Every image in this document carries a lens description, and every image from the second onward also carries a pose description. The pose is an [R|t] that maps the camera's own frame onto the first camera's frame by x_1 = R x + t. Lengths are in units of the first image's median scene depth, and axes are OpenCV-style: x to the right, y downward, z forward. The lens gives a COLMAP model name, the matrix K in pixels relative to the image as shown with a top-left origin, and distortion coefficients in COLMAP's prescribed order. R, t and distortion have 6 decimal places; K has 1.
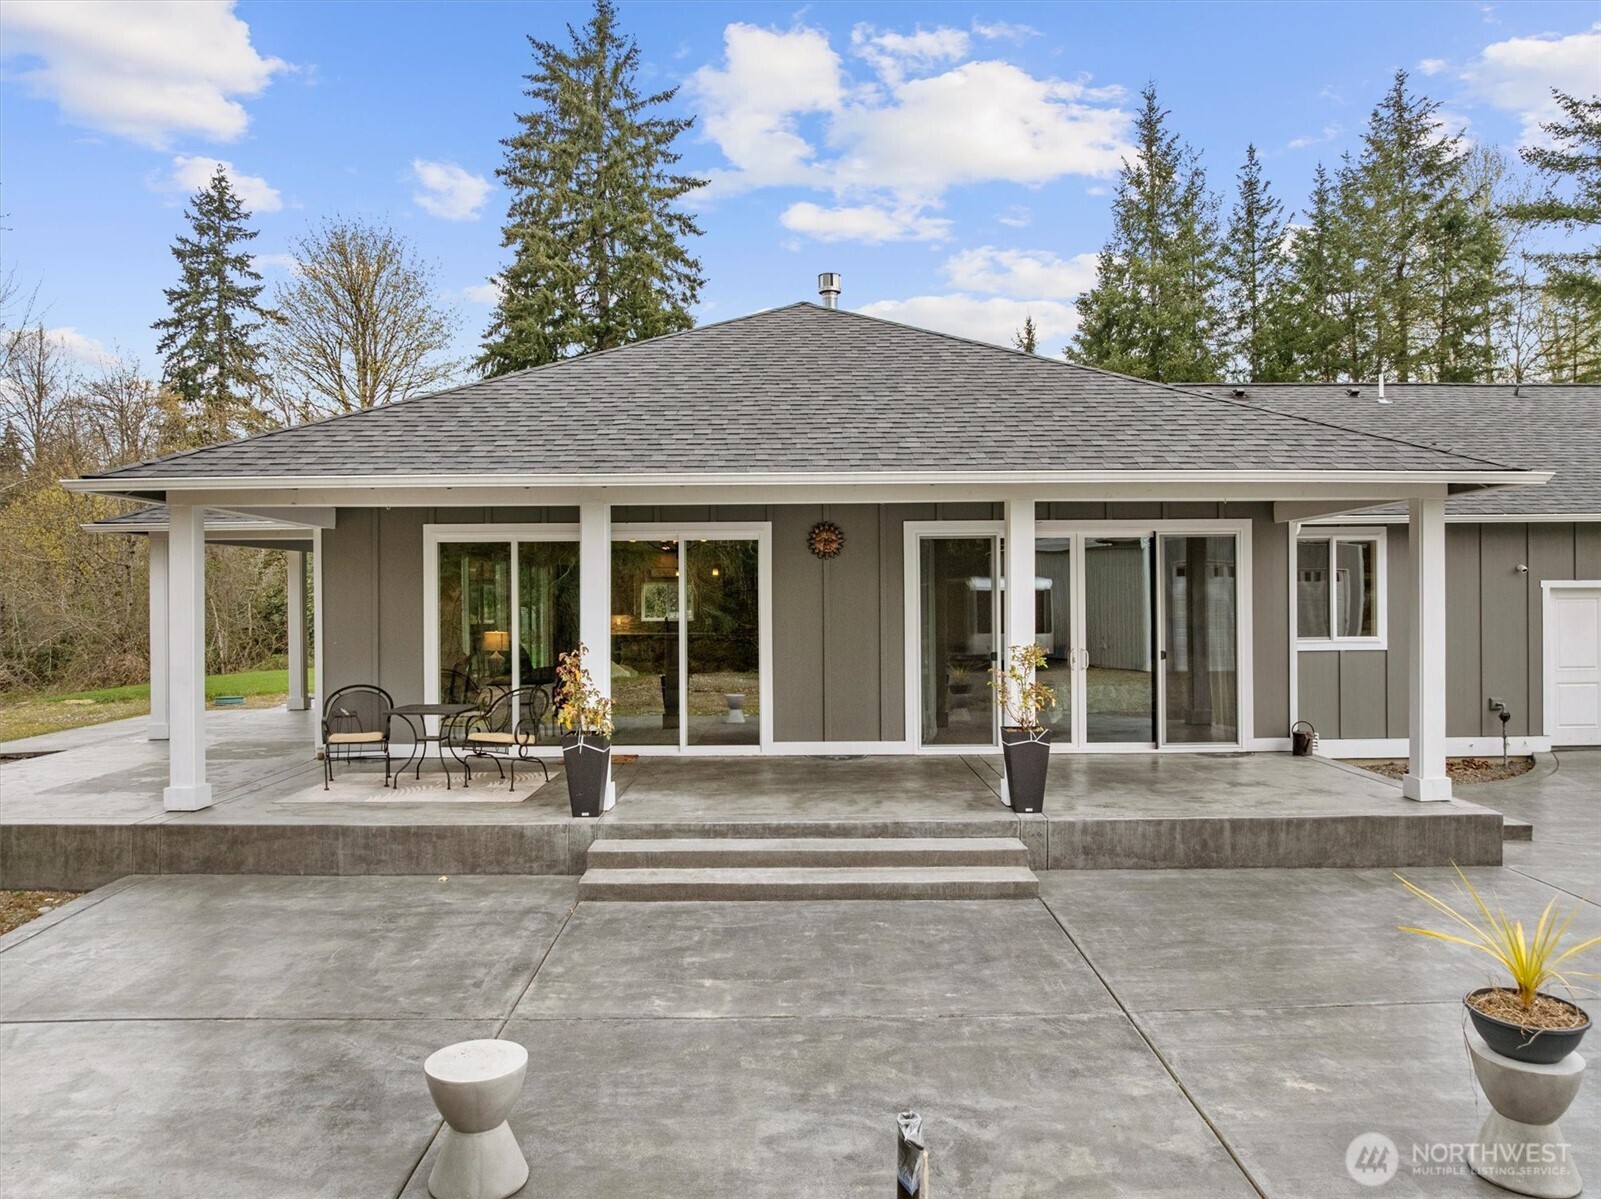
lens RADIAL K [[1133.1, 0, 800.5], [0, 1133.1, 599.5], [0, 0, 1]] dist [-0.036615, -0.005071]
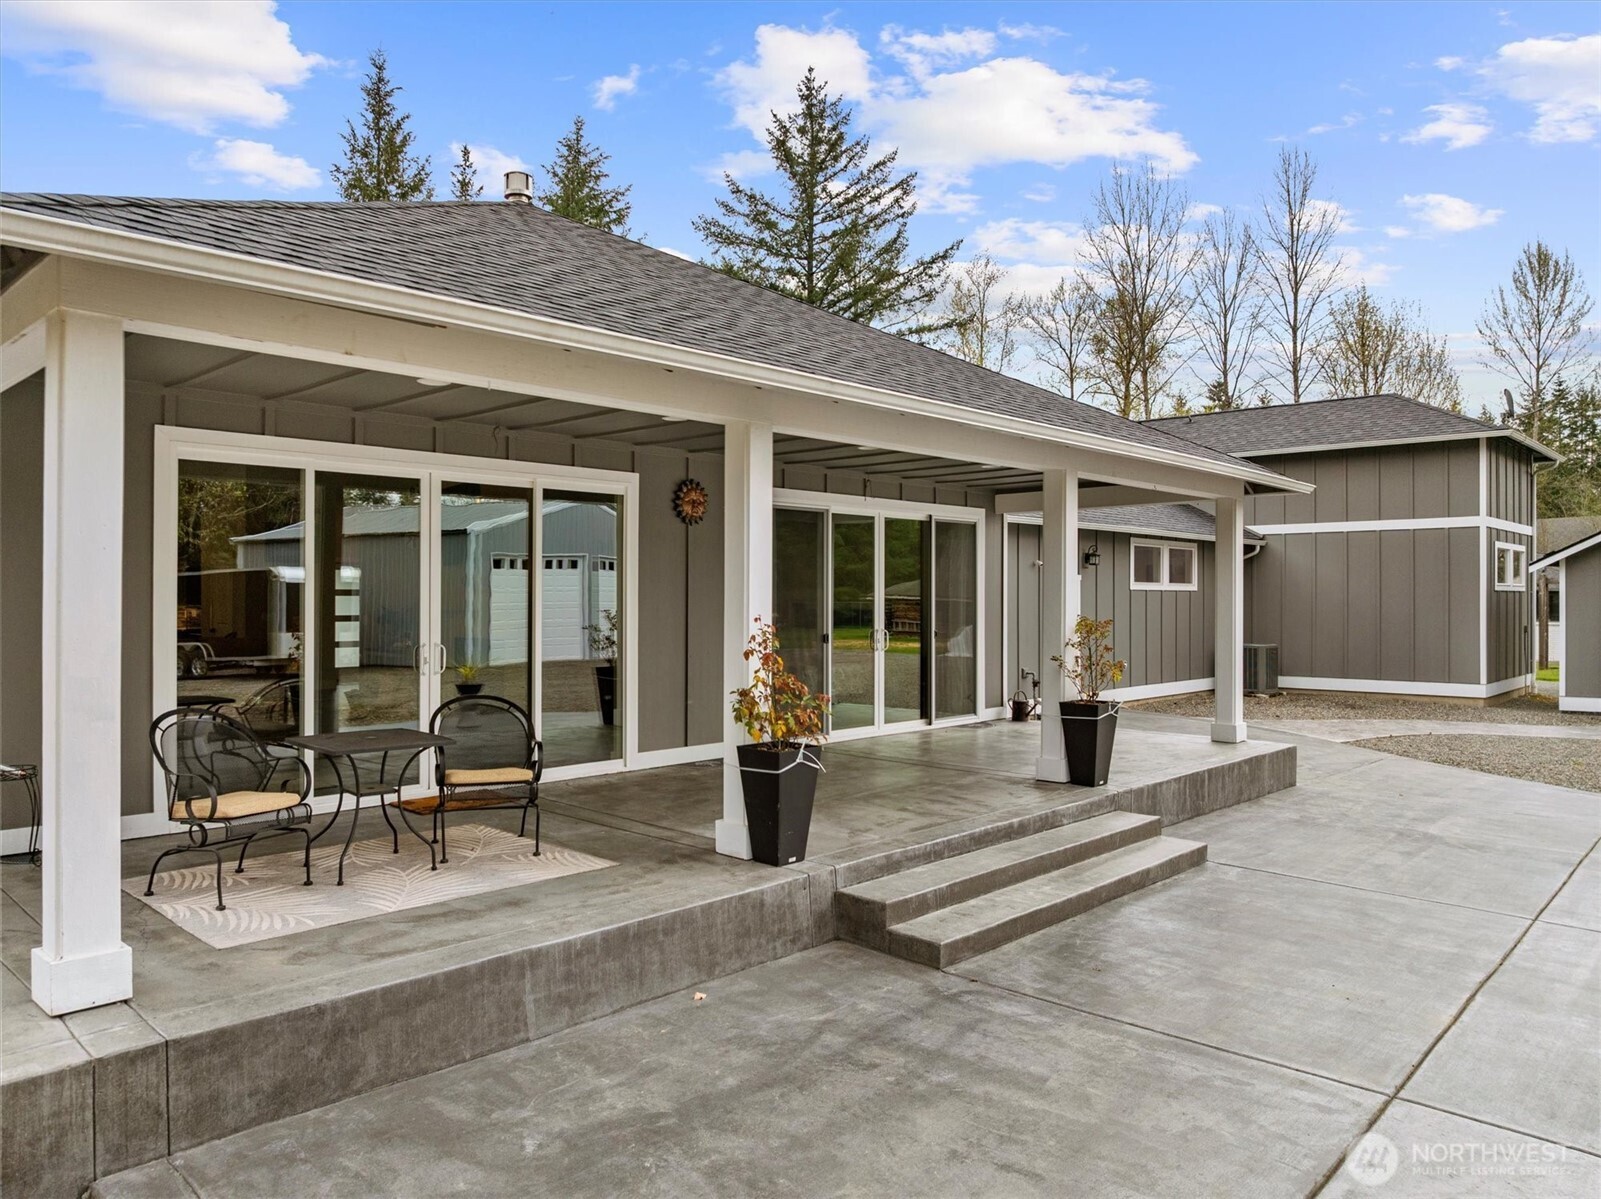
lens RADIAL K [[1122.3, 0, 813.1], [0, 1122.3, 591.9], [0, 0, 1]] dist [-0.037974, -0.000348]
pose [[0.676595, 0.013059, 0.736240, -0.720856], [-0.008292, 0.999914, -0.010115, 0.028670], [-0.736309, 0.000738, 0.676645, 0.524079]]
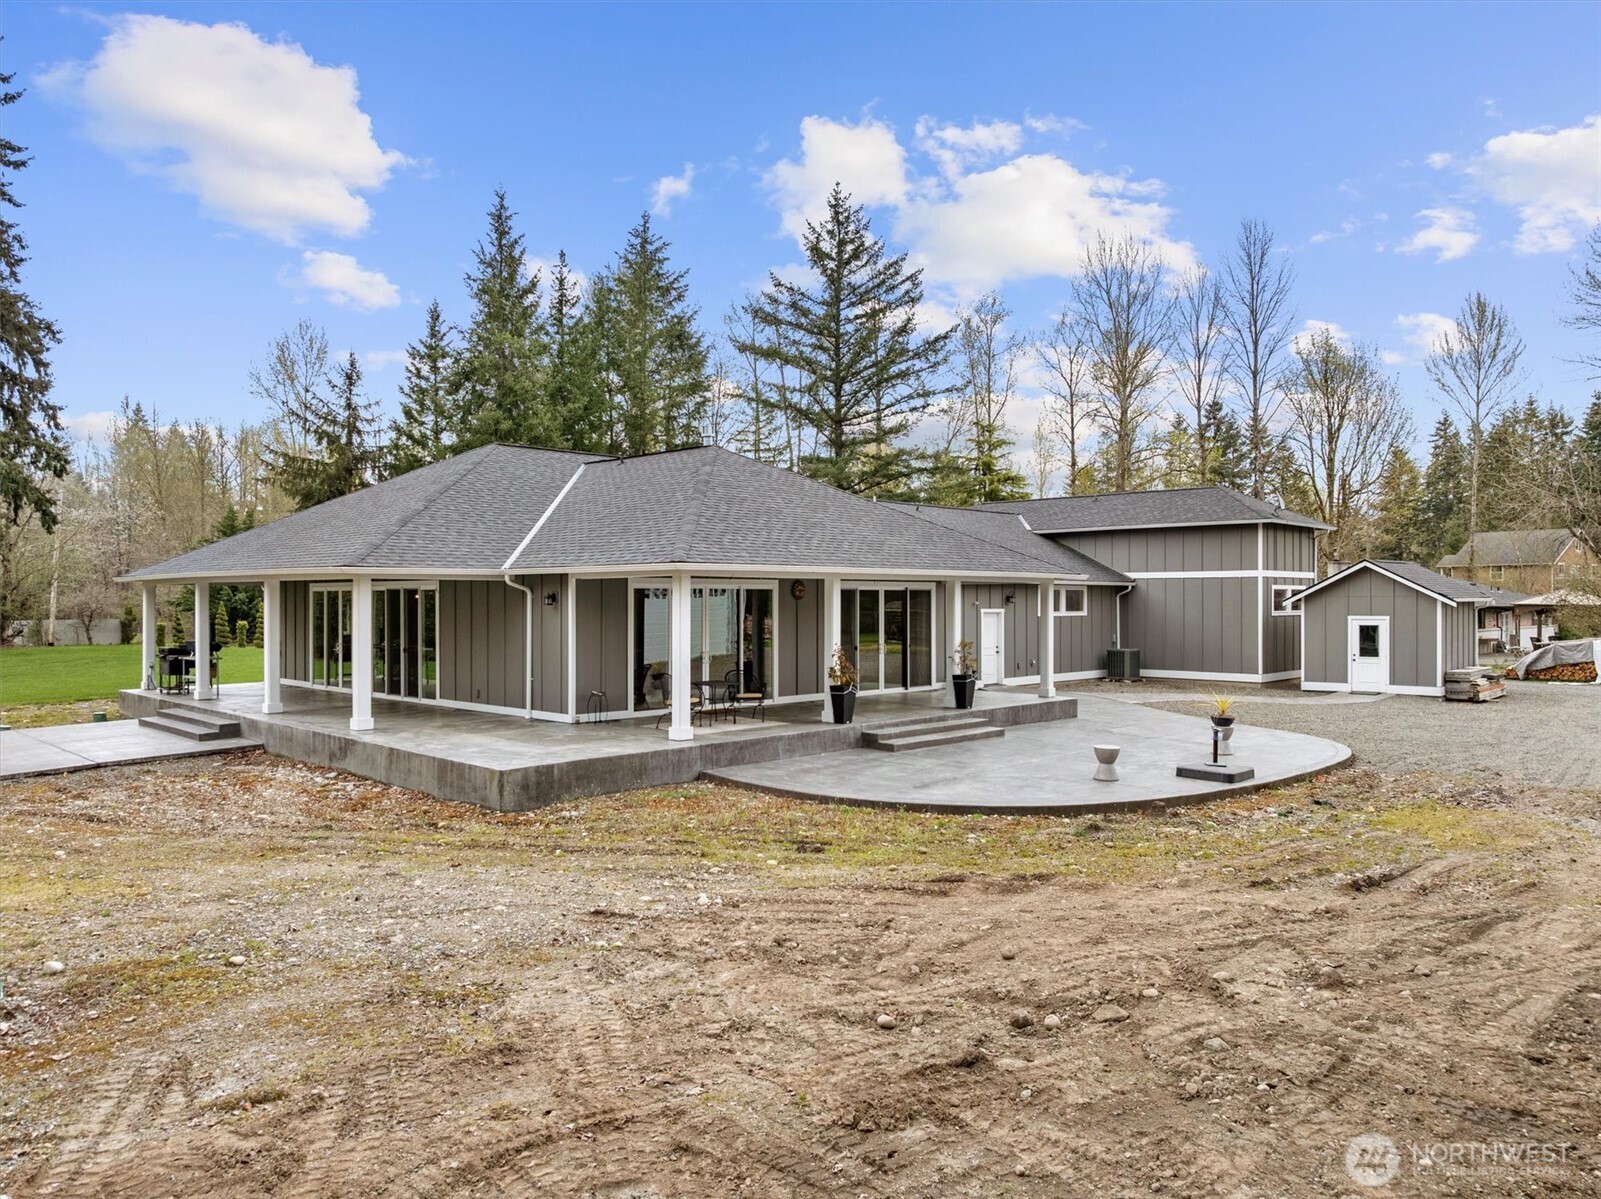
lens RADIAL K [[1122.3, 0, 813.1], [0, 1122.3, 591.9], [0, 0, 1]] dist [-0.037974, -0.000348]
pose [[0.690836, 0.012651, 0.722901, -1.862023], [-0.006742, 0.999916, -0.011056, -0.040380], [-0.722980, 0.002764, 0.690864, -0.471512]]
